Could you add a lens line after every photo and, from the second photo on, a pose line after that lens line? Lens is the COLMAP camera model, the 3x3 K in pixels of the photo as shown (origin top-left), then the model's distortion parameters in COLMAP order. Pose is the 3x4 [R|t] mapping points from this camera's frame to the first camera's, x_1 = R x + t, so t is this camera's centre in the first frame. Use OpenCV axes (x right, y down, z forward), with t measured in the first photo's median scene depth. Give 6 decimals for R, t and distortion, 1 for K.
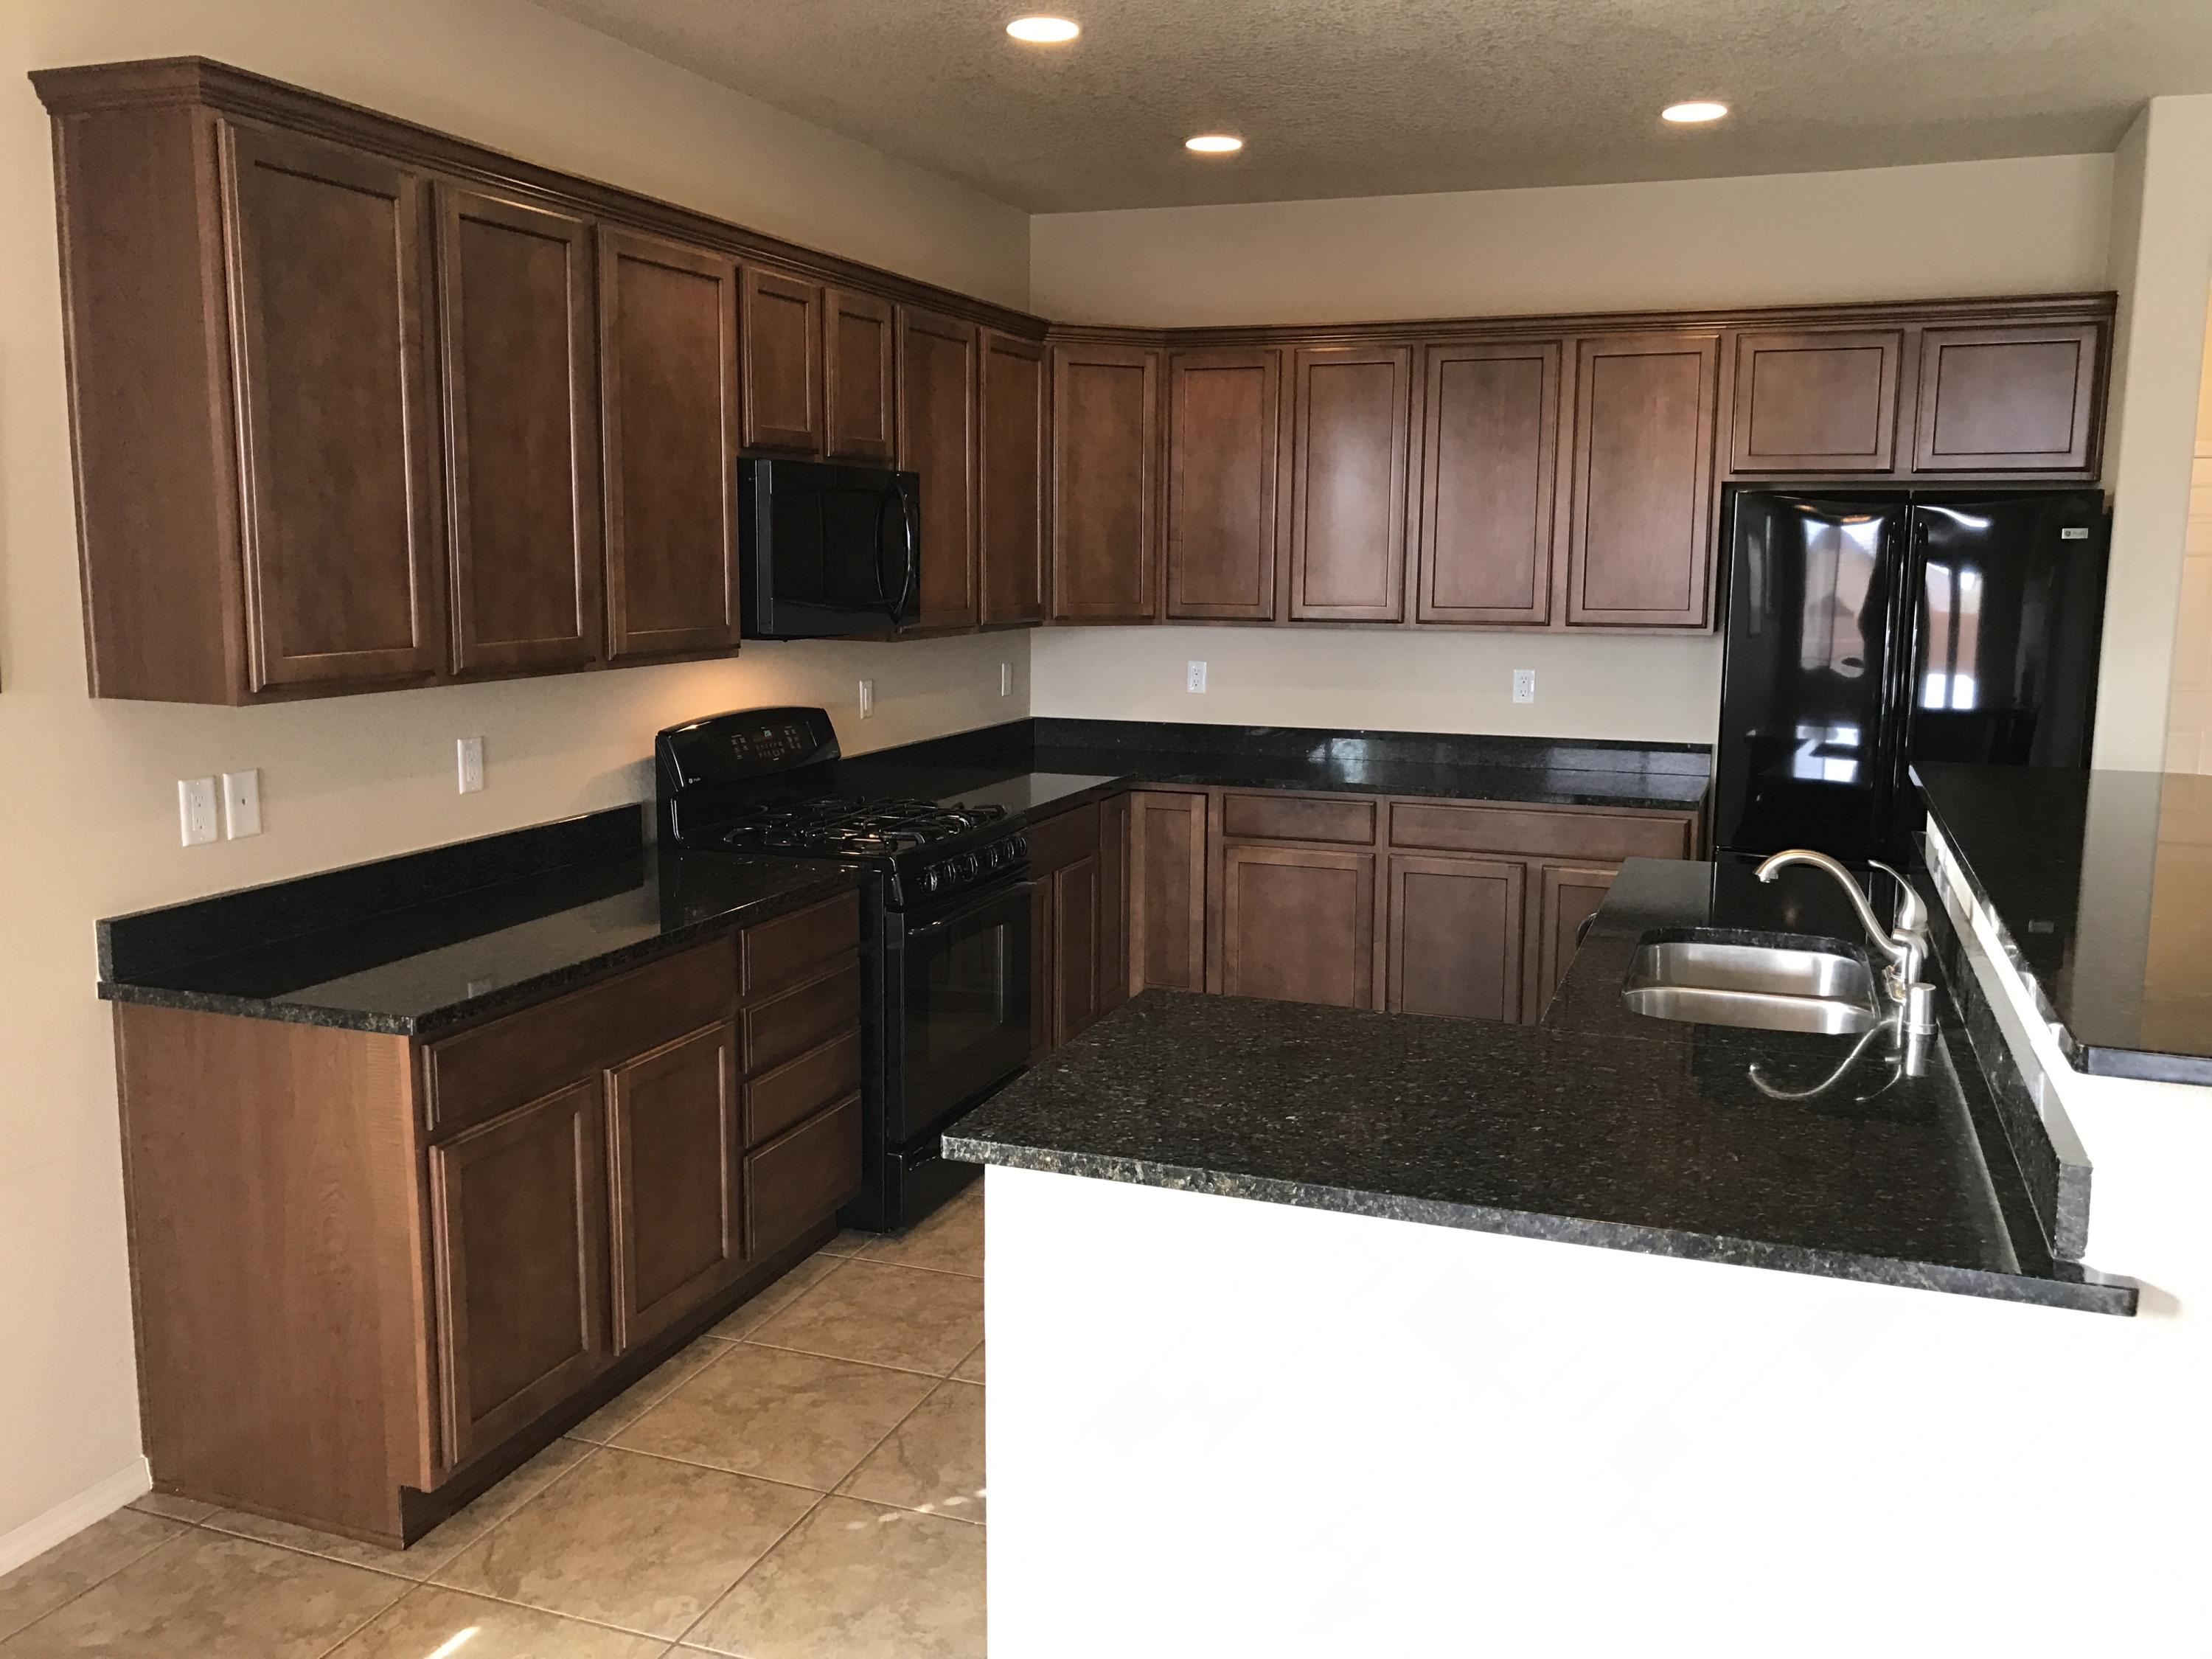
lens RADIAL K [[1809.0, 0, 1115.9], [0, 1809.0, 784.5], [0, 0, 1]] dist [0.033811, -0.011464]
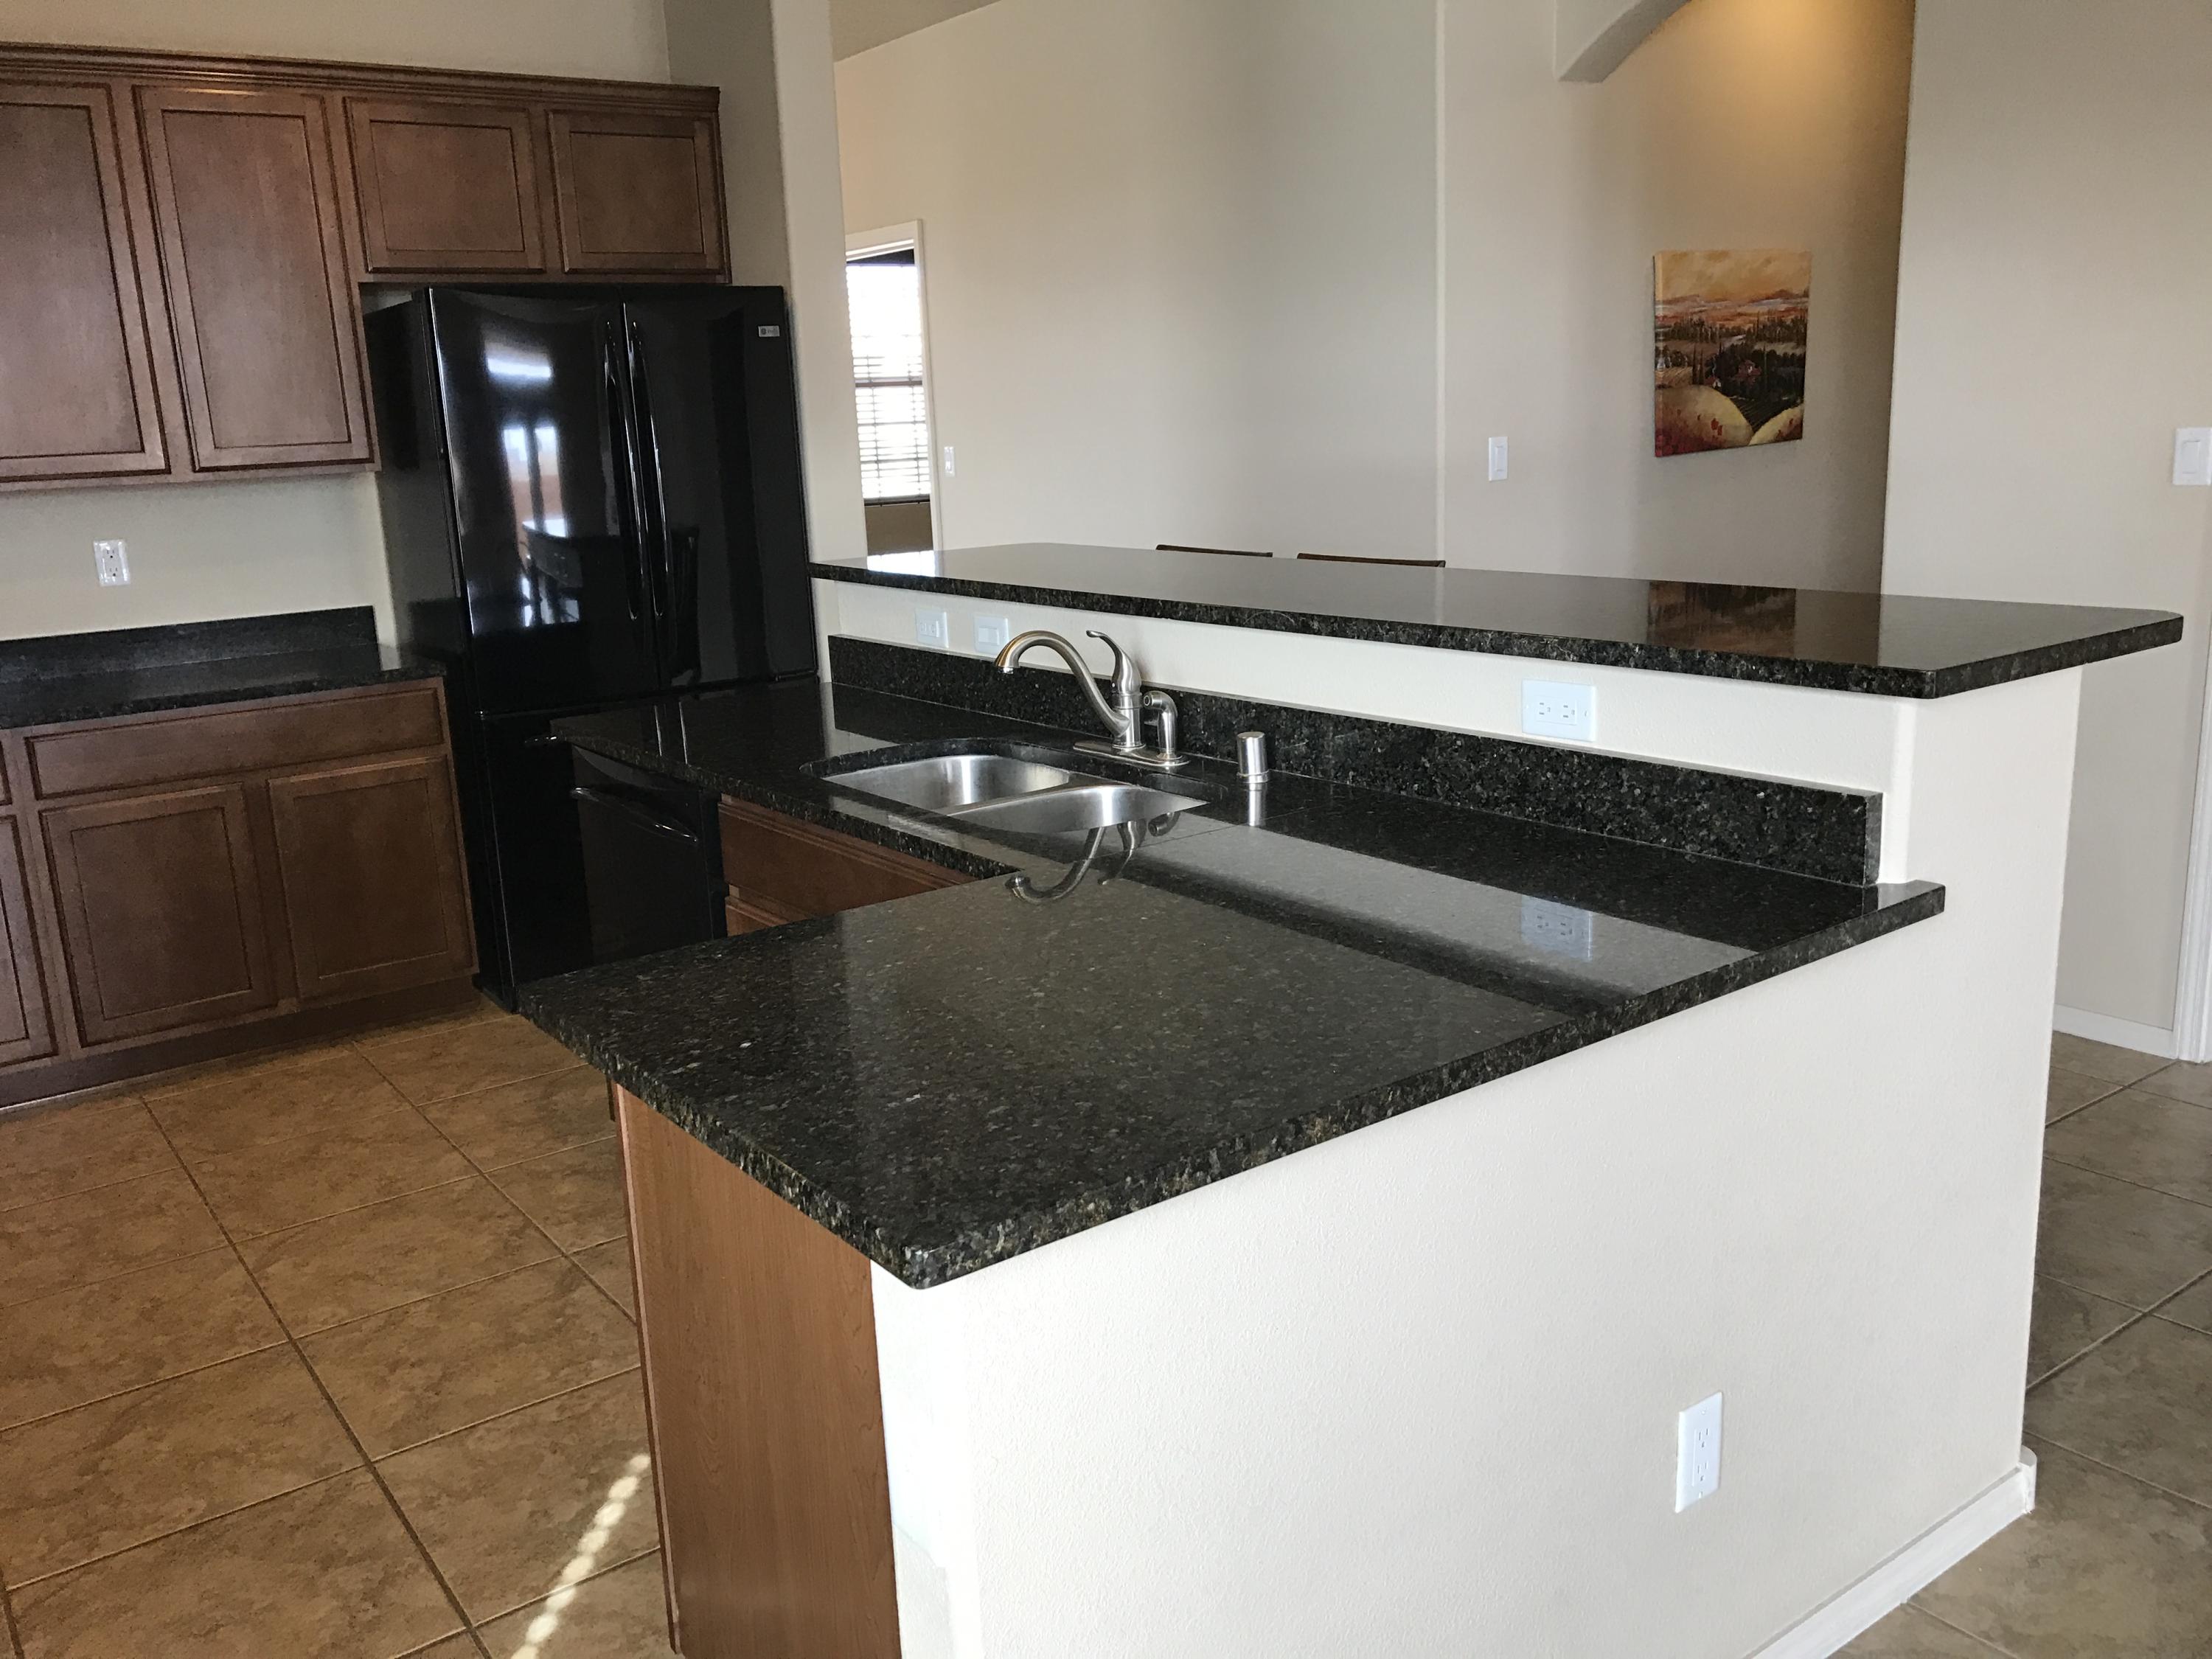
lens RADIAL K [[1819.8, 0, 1076.7], [0, 1819.8, 809.1], [0, 0, 1]] dist [0.013477, -0.000384]
pose [[0.556712, -0.213934, 0.802685, -0.331143], [0.158780, 0.975858, 0.149964, -0.008874], [-0.815390, 0.043963, 0.577241, 0.433053]]
